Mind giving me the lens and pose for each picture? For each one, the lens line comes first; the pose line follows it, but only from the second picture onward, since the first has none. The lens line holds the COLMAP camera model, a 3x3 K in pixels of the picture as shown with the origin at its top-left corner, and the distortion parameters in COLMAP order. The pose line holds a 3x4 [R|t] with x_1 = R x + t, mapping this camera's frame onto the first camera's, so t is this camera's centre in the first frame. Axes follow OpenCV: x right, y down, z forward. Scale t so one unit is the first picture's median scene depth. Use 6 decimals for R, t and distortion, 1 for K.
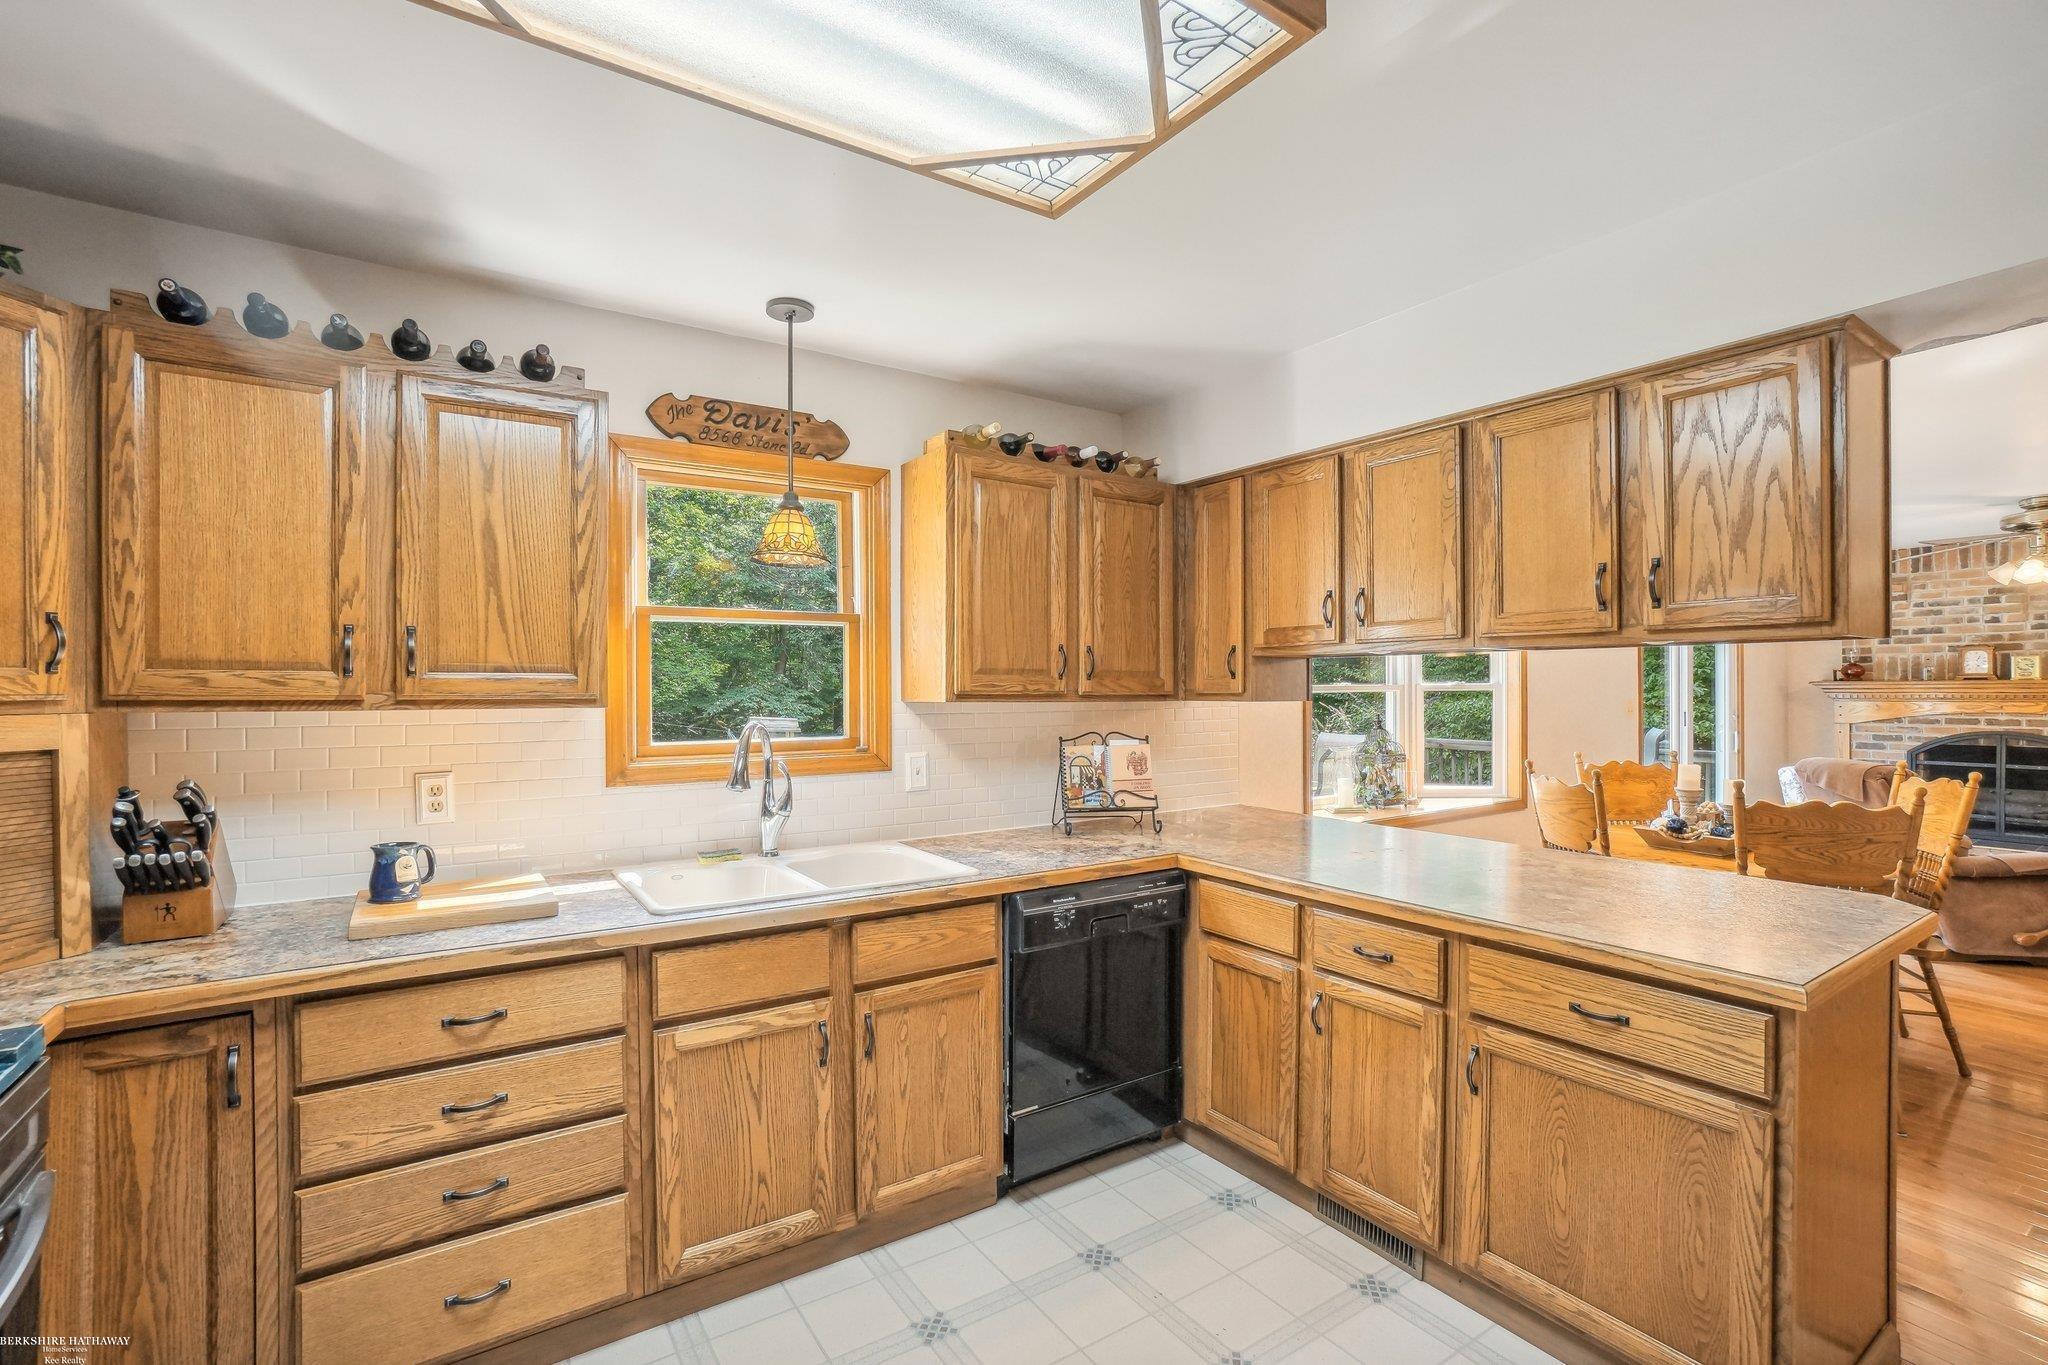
lens RADIAL K [[910.2, 0, 1035.8], [0, 910.2, 692.0], [0, 0, 1]] dist [-0.000552, 0.000348]
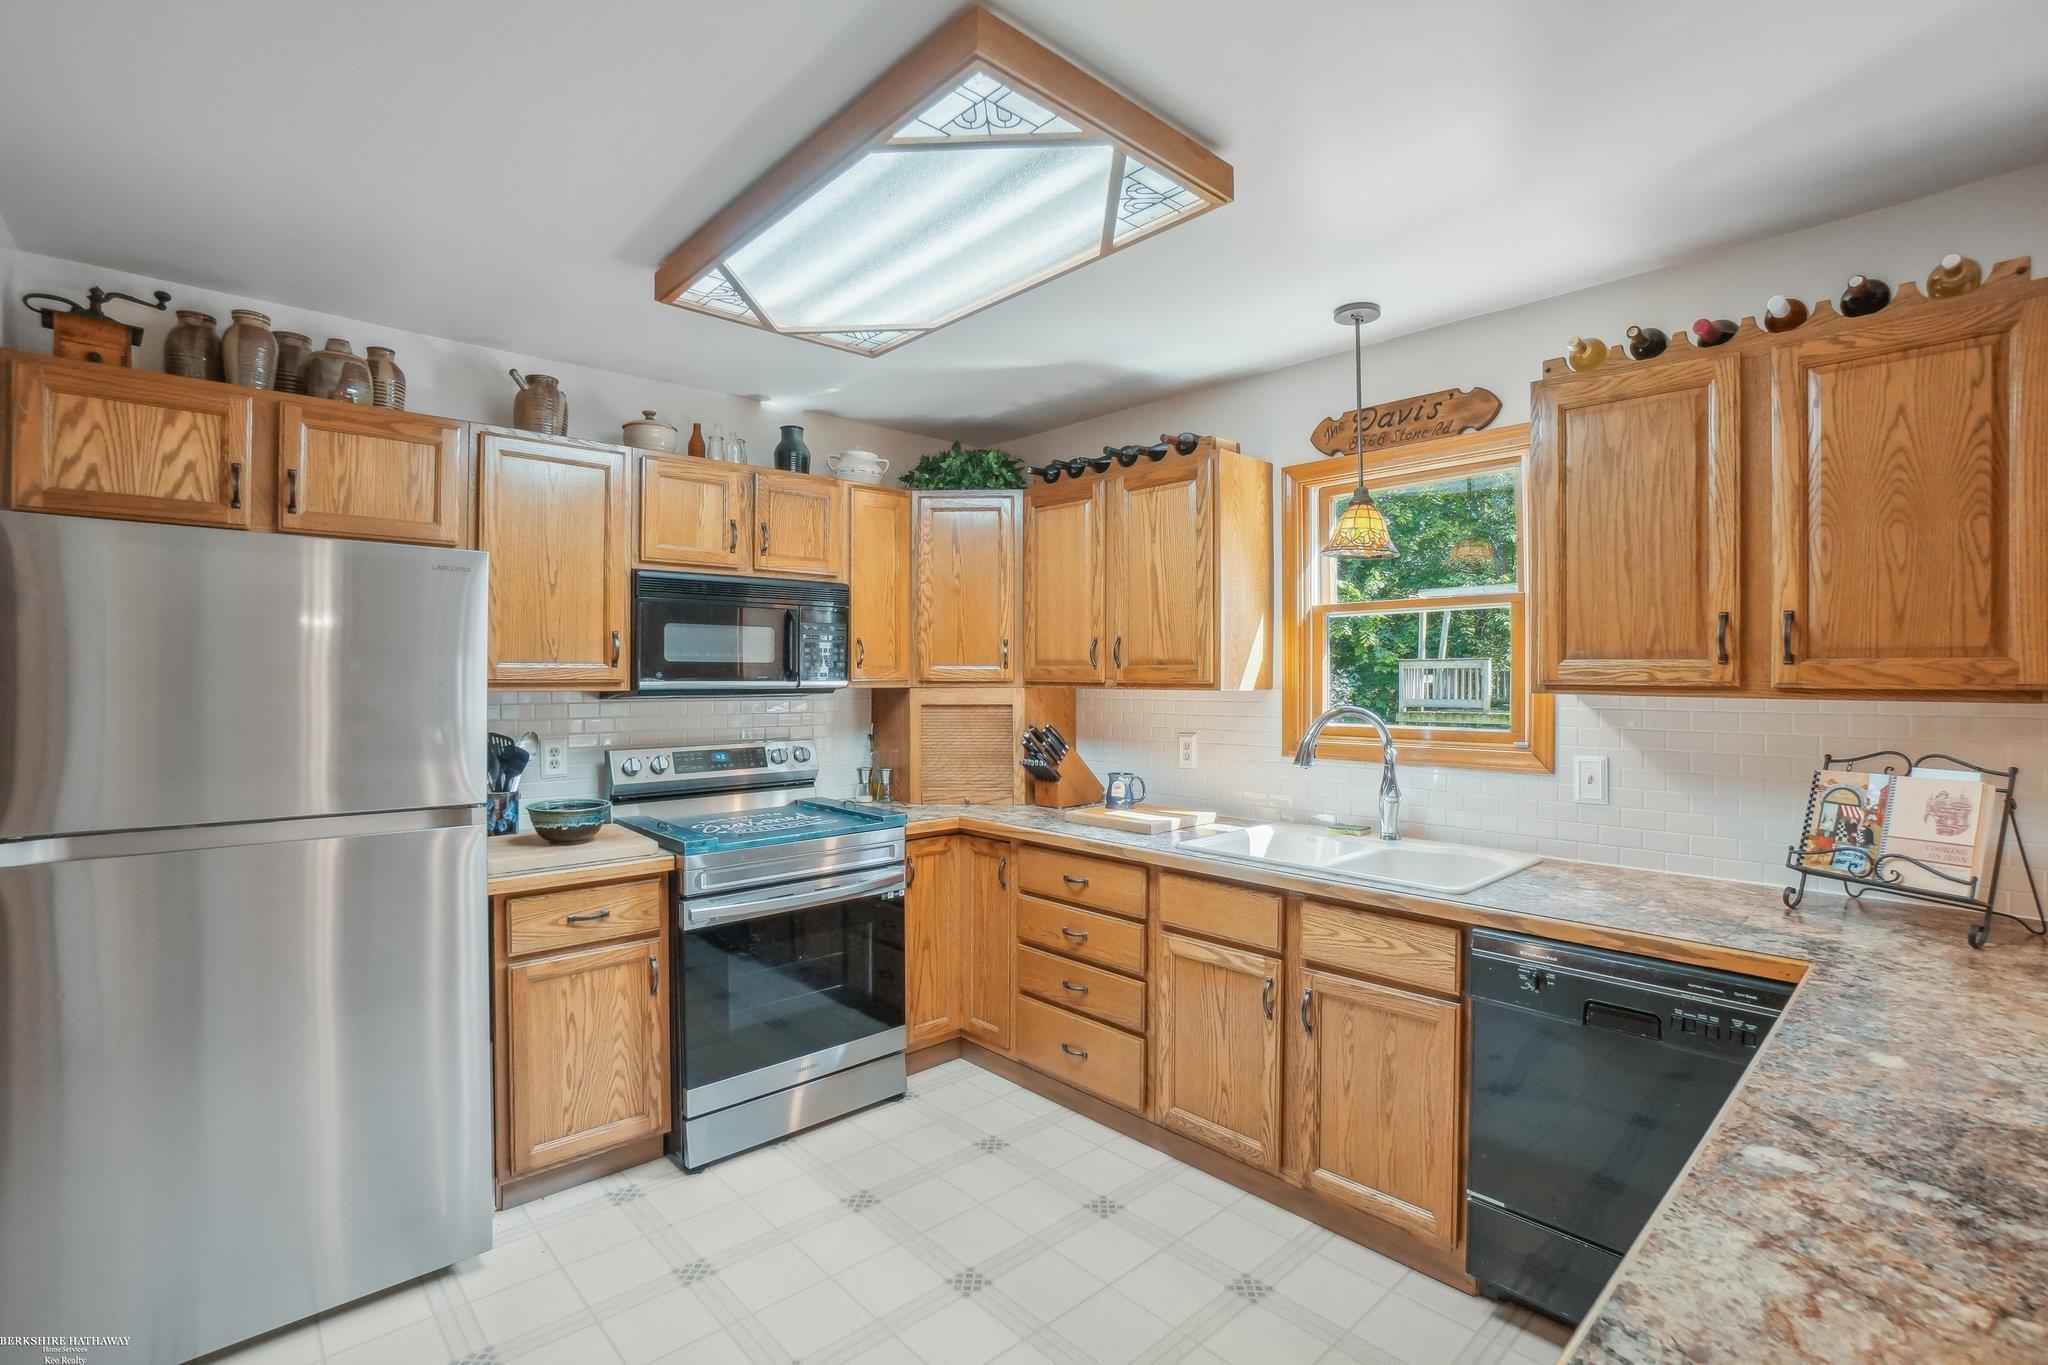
lens RADIAL K [[910.2, 0, 1031.5], [0, 910.2, 677.2], [0, 0, 1]] dist [-0.000552, 0.000348]
pose [[0.205757, 0.003116, -0.978598, 0.718189], [-0.006820, 0.999975, 0.001750, -0.002334], [0.978579, 0.006314, 0.205773, 0.449062]]
